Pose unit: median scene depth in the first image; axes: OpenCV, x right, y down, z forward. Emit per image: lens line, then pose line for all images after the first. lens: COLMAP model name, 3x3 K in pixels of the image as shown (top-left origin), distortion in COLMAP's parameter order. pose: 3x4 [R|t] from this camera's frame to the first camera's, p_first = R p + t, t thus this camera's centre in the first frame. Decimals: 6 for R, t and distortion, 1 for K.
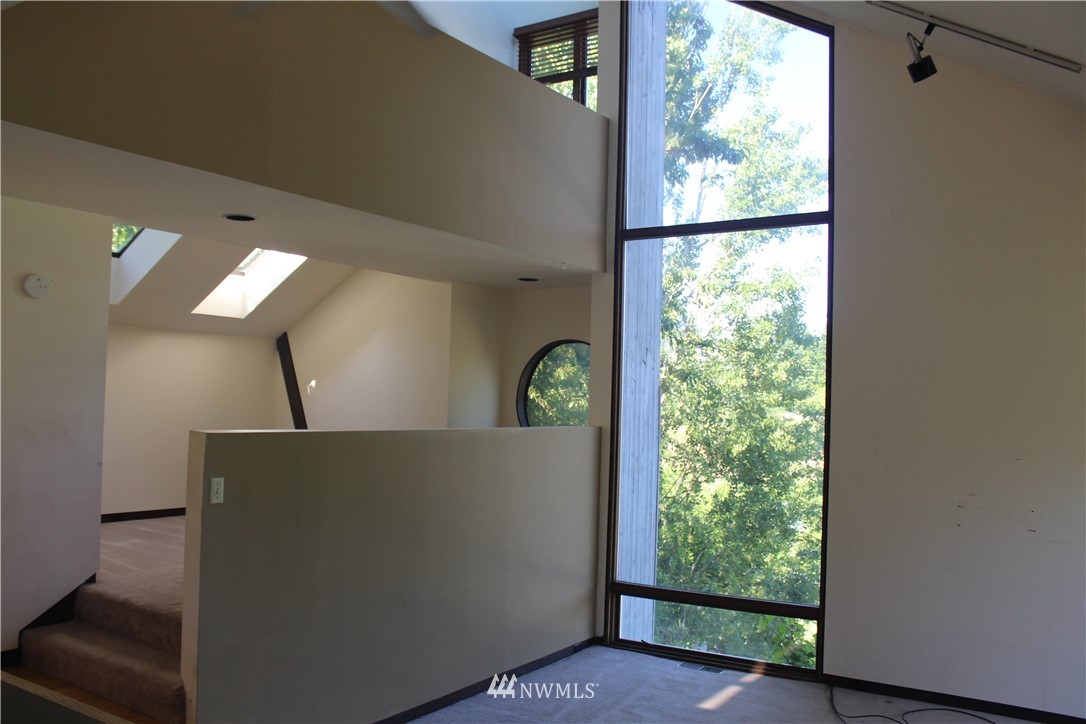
lens RADIAL K [[908.5, 0, 549.4], [0, 908.5, 366.9], [0, 0, 1]] dist [-0.163825, 0.144667]
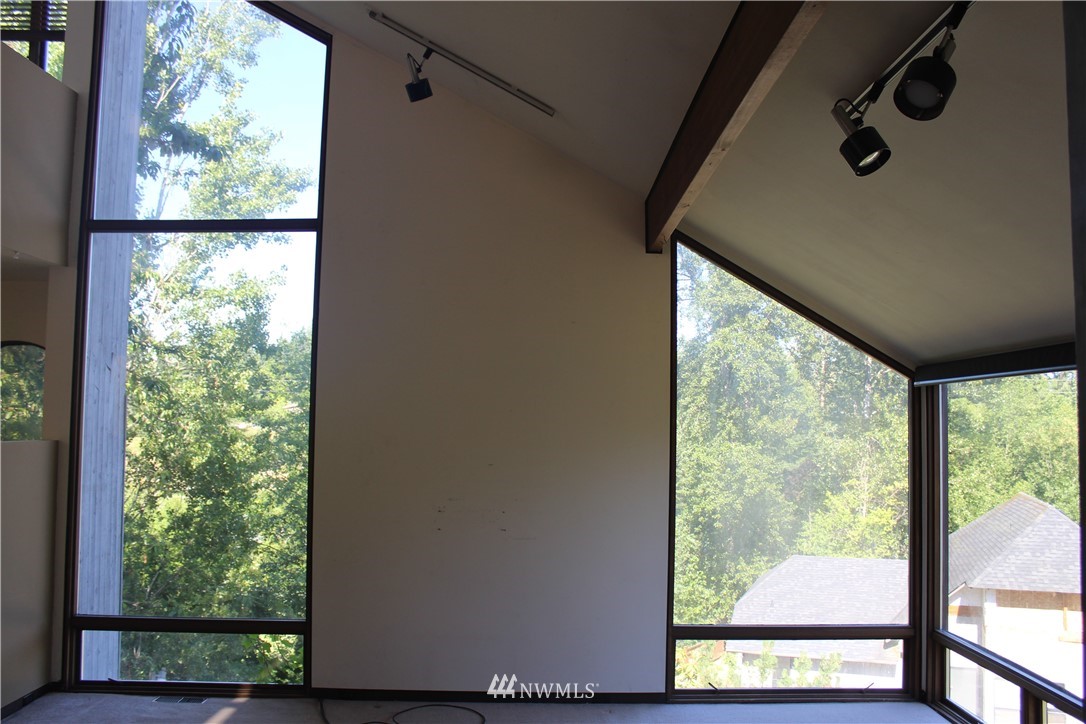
lens RADIAL K [[908.5, 0, 549.4], [0, 908.5, 366.9], [0, 0, 1]] dist [-0.163825, 0.144667]
pose [[0.829819, 0.018624, 0.557721, -0.007772], [-0.012434, 0.999812, -0.014887, 0.000384], [-0.557894, 0.005419, 0.829895, 0.009886]]
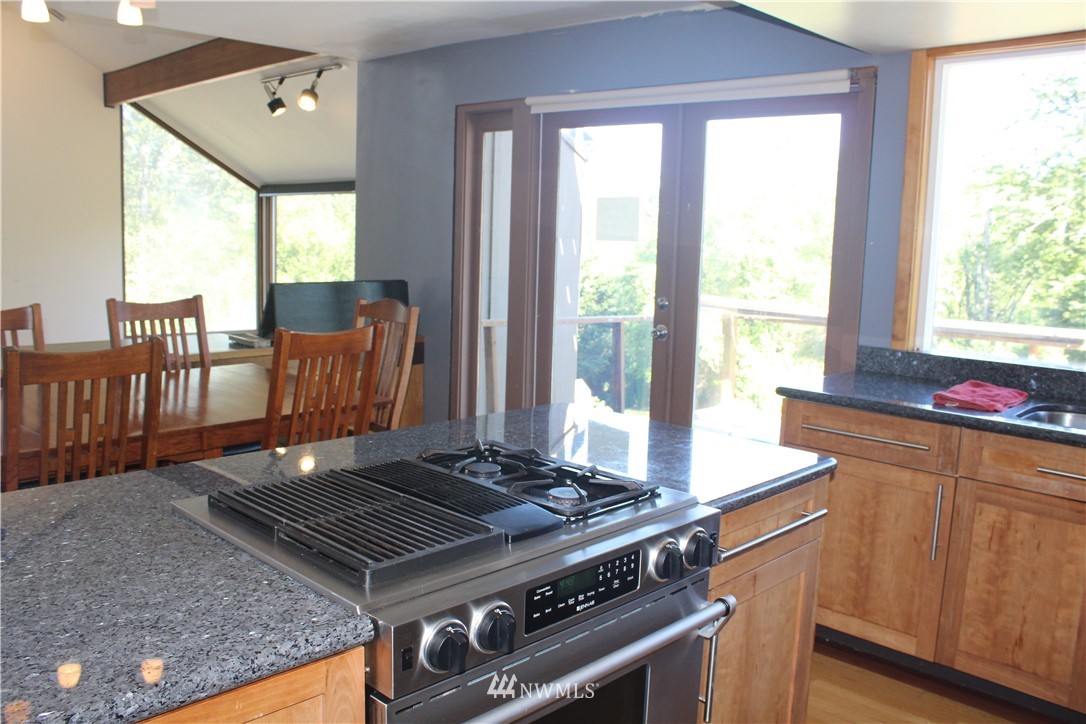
lens RADIAL K [[908.5, 0, 549.4], [0, 908.5, 366.9], [0, 0, 1]] dist [-0.163825, 0.144667]
pose [[0.193864, -0.161662, 0.967617, -0.248414], [-0.067335, 0.981810, 0.177525, -0.005400], [-0.978715, -0.099570, 0.179452, -0.091381]]
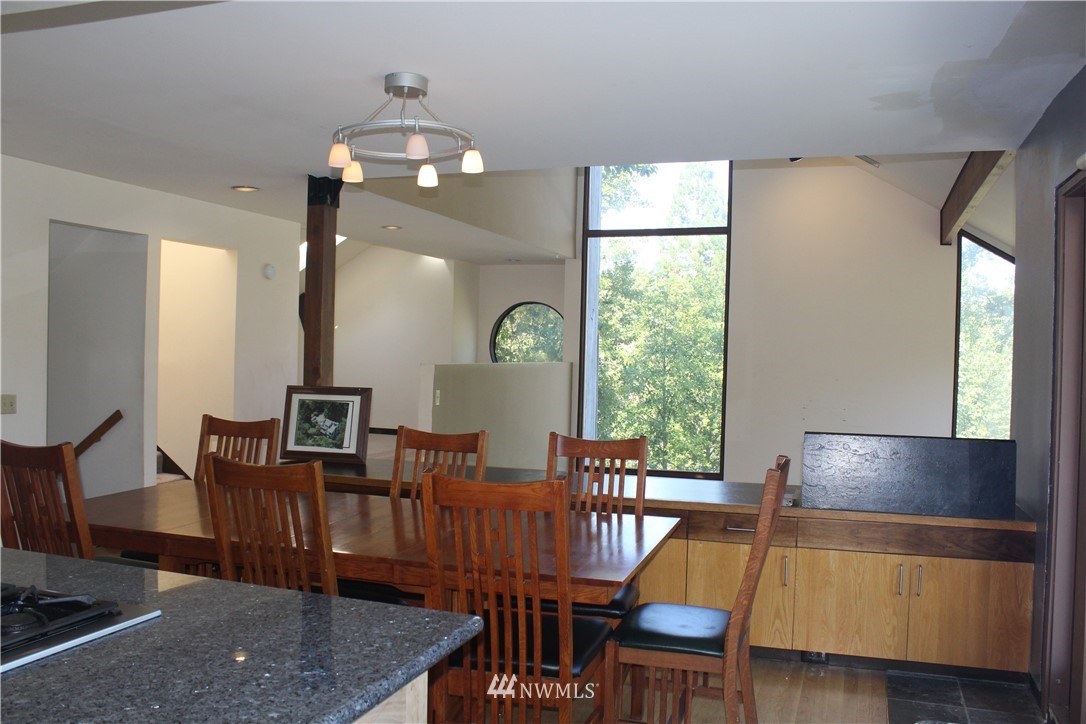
lens RADIAL K [[908.5, 0, 549.4], [0, 908.5, 366.9], [0, 0, 1]] dist [-0.163825, 0.144667]
pose [[0.970765, -0.006071, 0.239955, -0.121017], [-0.008661, 0.998143, 0.060294, -0.005759], [-0.239875, -0.060609, 0.968910, -0.157984]]
